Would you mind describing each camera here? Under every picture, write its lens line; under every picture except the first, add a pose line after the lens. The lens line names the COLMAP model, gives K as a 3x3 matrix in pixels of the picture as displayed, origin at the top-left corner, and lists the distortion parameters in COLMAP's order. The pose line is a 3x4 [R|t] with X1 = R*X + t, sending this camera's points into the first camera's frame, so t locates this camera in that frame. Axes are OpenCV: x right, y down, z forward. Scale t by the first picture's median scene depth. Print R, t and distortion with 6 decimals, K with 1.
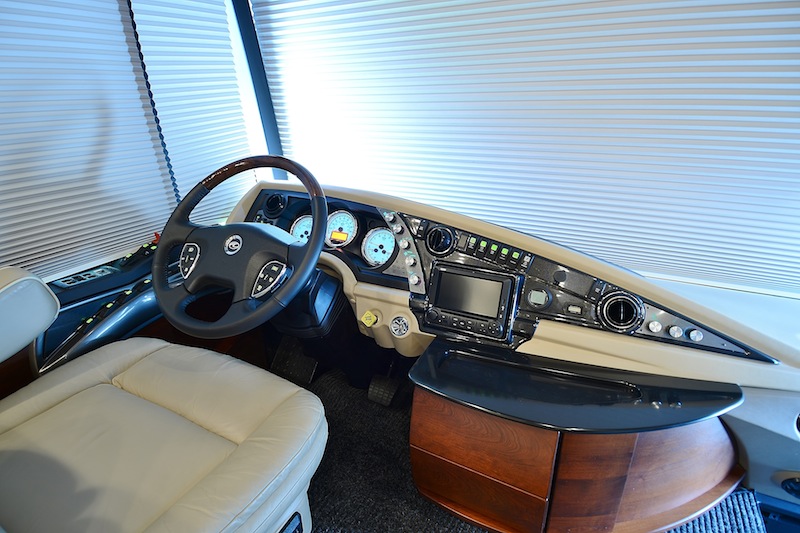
lens RADIAL K [[419.6, 0, 384.9], [0, 419.6, 258.6], [0, 0, 1]] dist [0.058938, -0.057928]
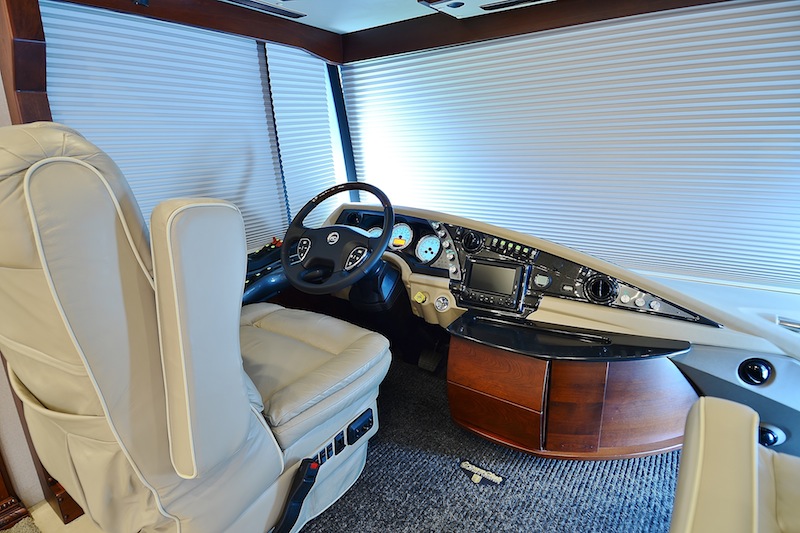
lens RADIAL K [[419.6, 0, 384.9], [0, 419.6, 258.6], [0, 0, 1]] dist [0.058938, -0.057928]
pose [[0.991637, 0.015818, -0.128085, 0.024206], [-0.027073, 0.995874, -0.086613, 0.143167], [0.126187, 0.089357, 0.987974, -0.413189]]
